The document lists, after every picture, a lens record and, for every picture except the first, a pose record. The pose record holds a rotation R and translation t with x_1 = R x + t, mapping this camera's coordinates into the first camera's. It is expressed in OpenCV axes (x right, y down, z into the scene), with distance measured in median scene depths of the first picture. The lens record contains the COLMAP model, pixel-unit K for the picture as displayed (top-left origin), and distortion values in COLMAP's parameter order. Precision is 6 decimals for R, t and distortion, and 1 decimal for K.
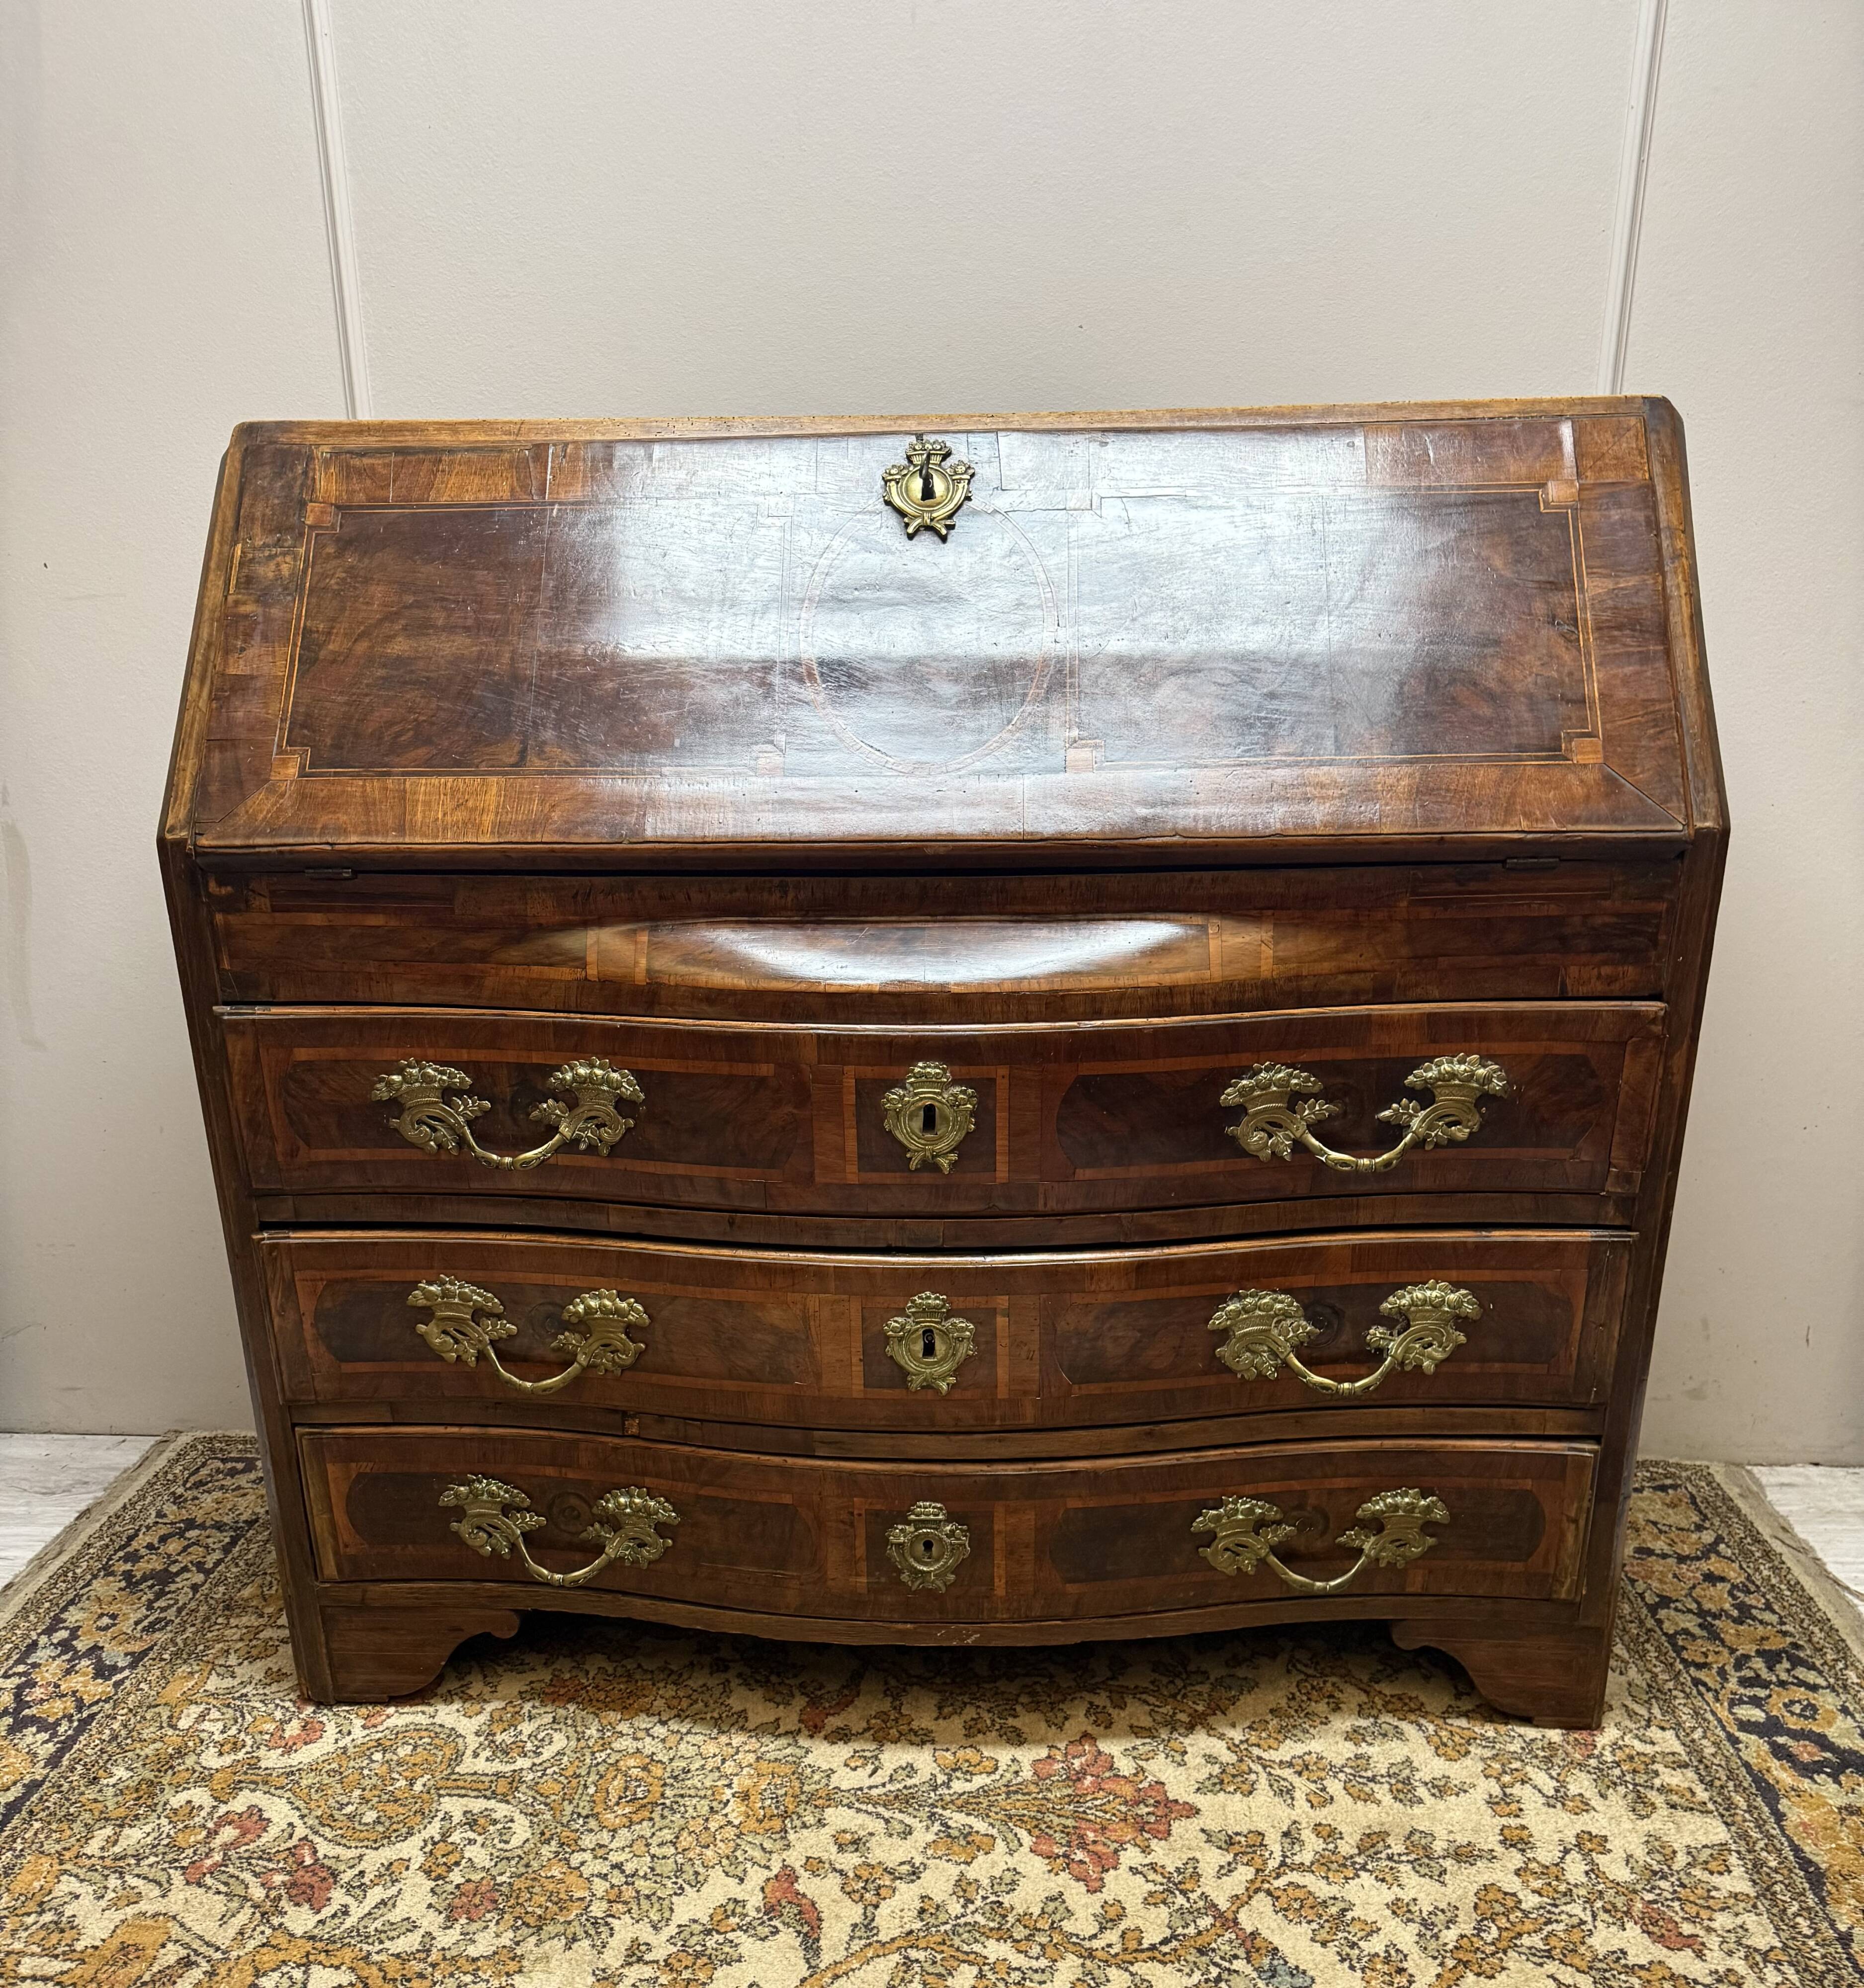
lens RADIAL K [[1730.5, 0, 931.3], [0, 1730.5, 1249.4], [0, 0, 1]] dist [0.016403, -0.012749]
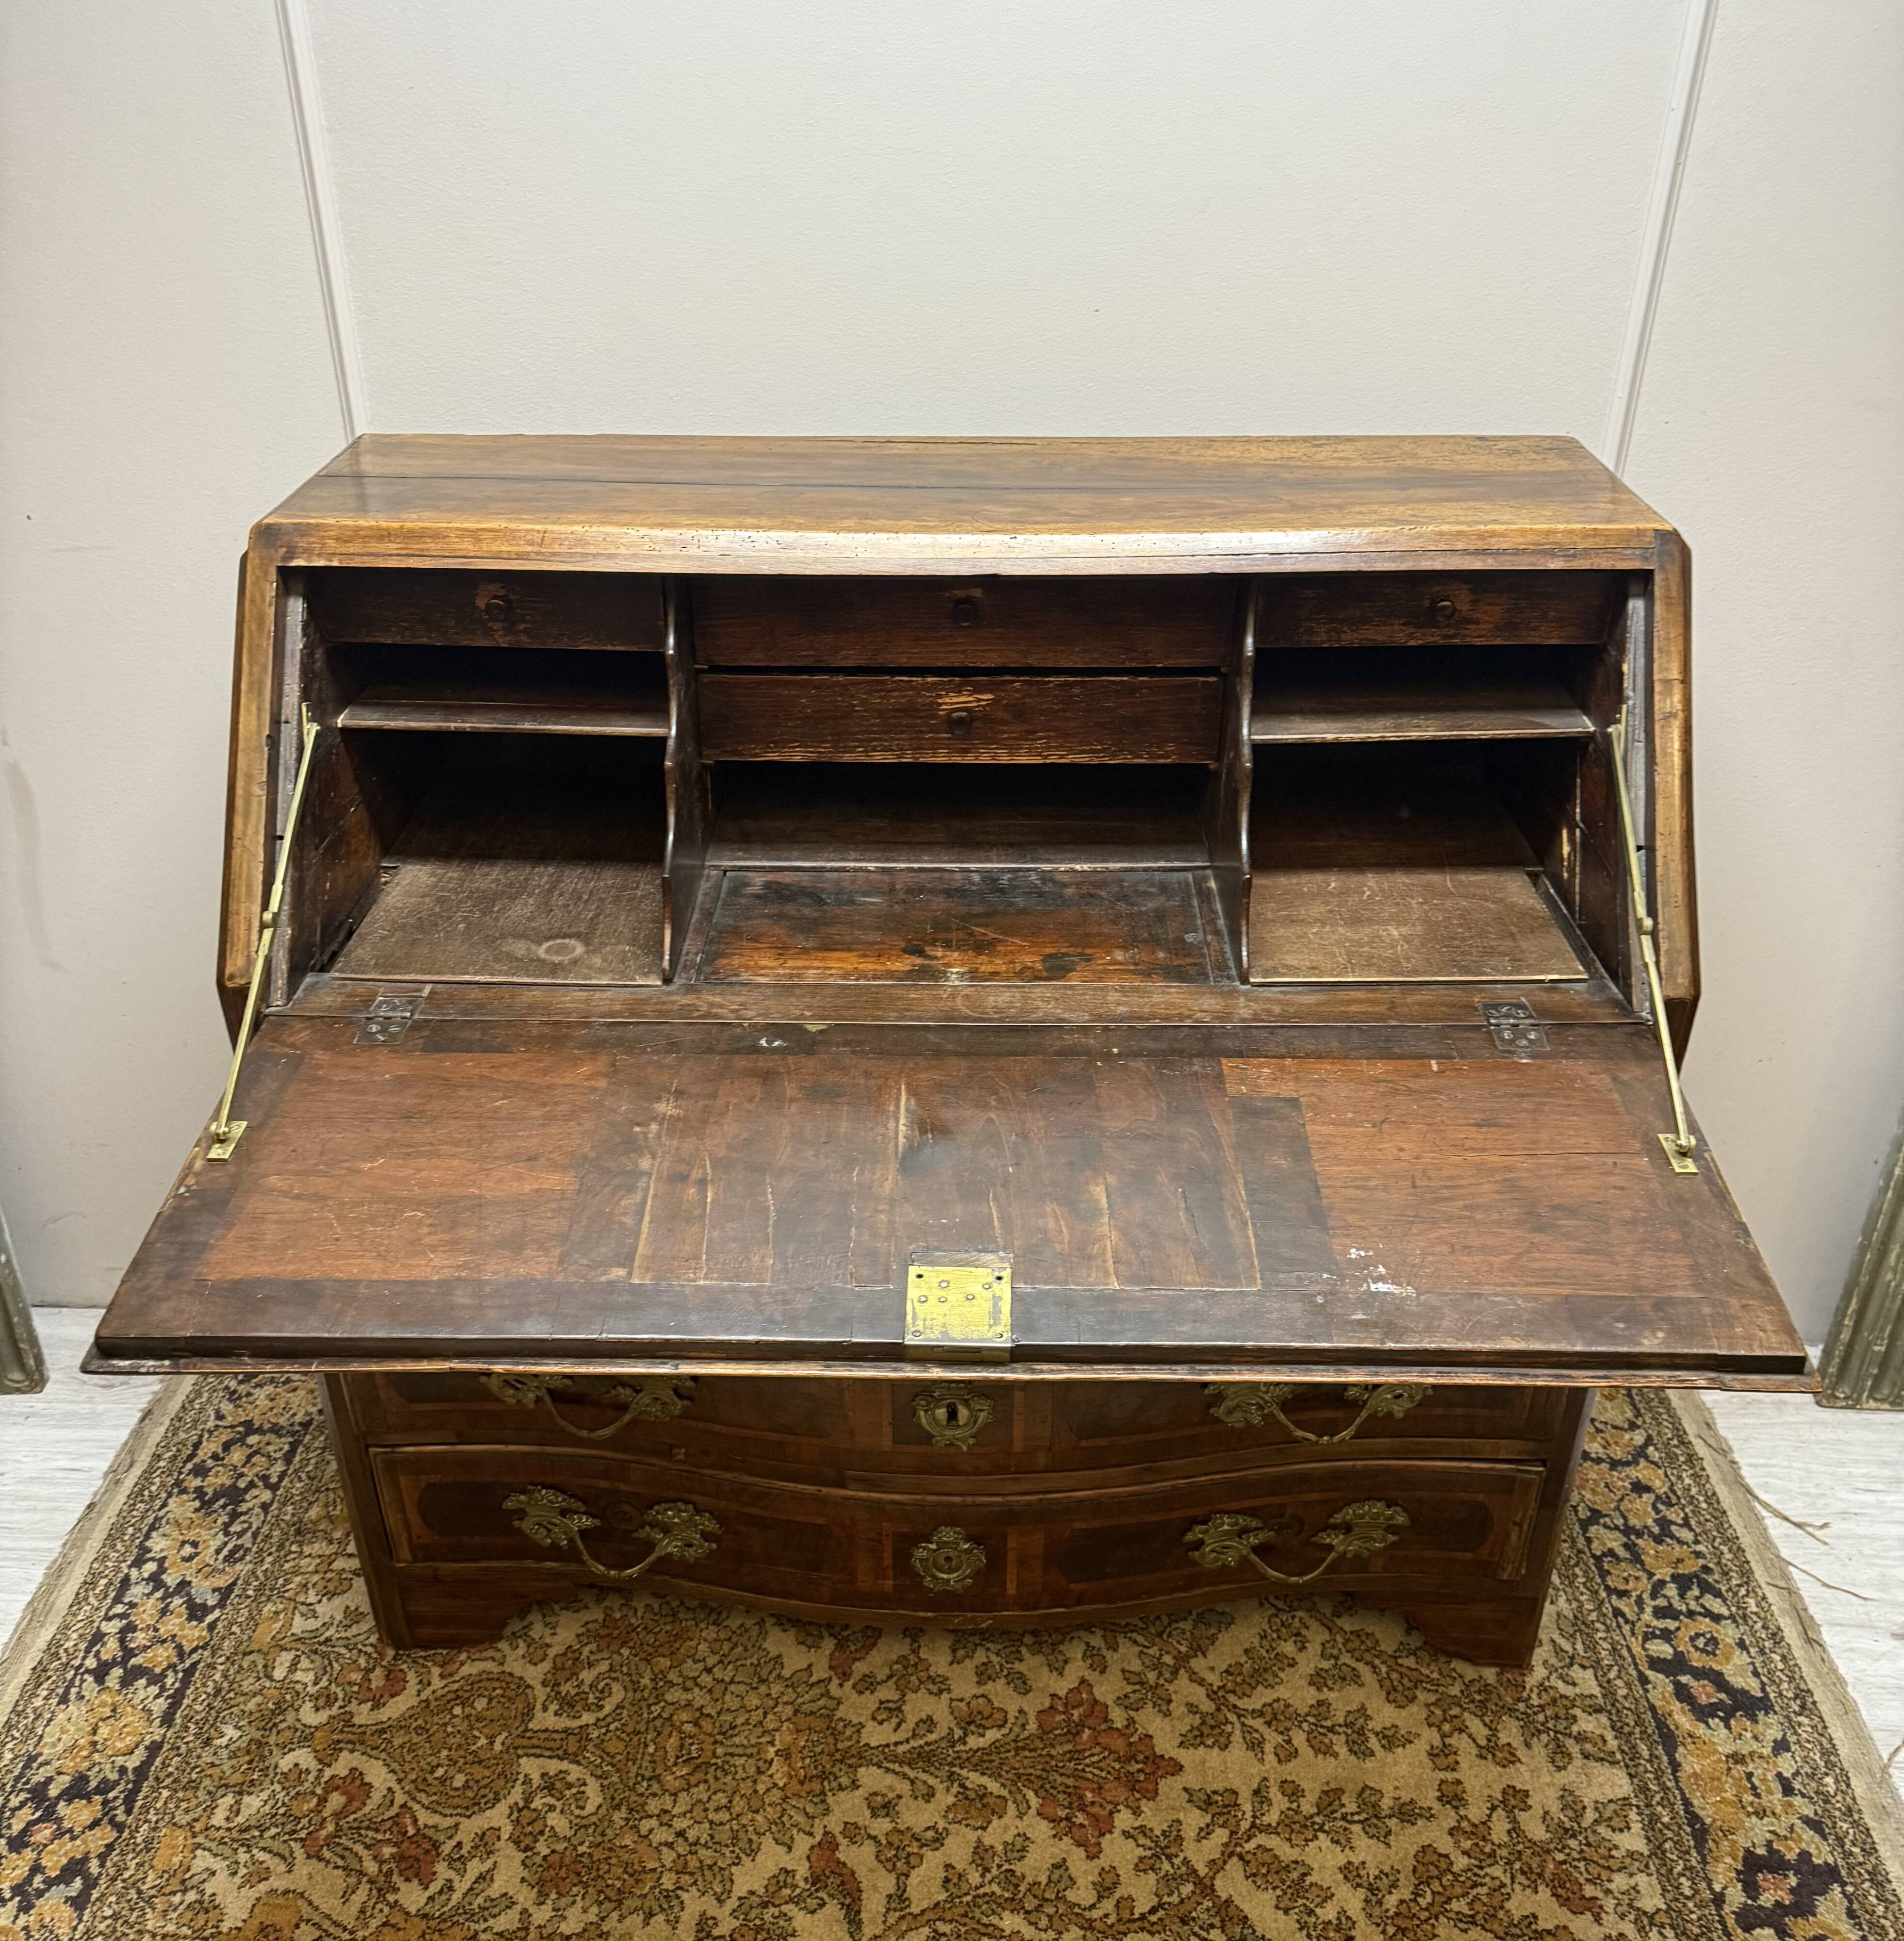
lens RADIAL K [[1766.8, 0, 944.4], [0, 1766.8, 1081.3], [0, 0, 1]] dist [0.008306, 0.001681]
pose [[0.999520, -0.005228, 0.030547, -0.038599], [-0.000784, 0.981092, 0.193540, -0.363201], [-0.030981, -0.193471, 0.980617, -0.066192]]
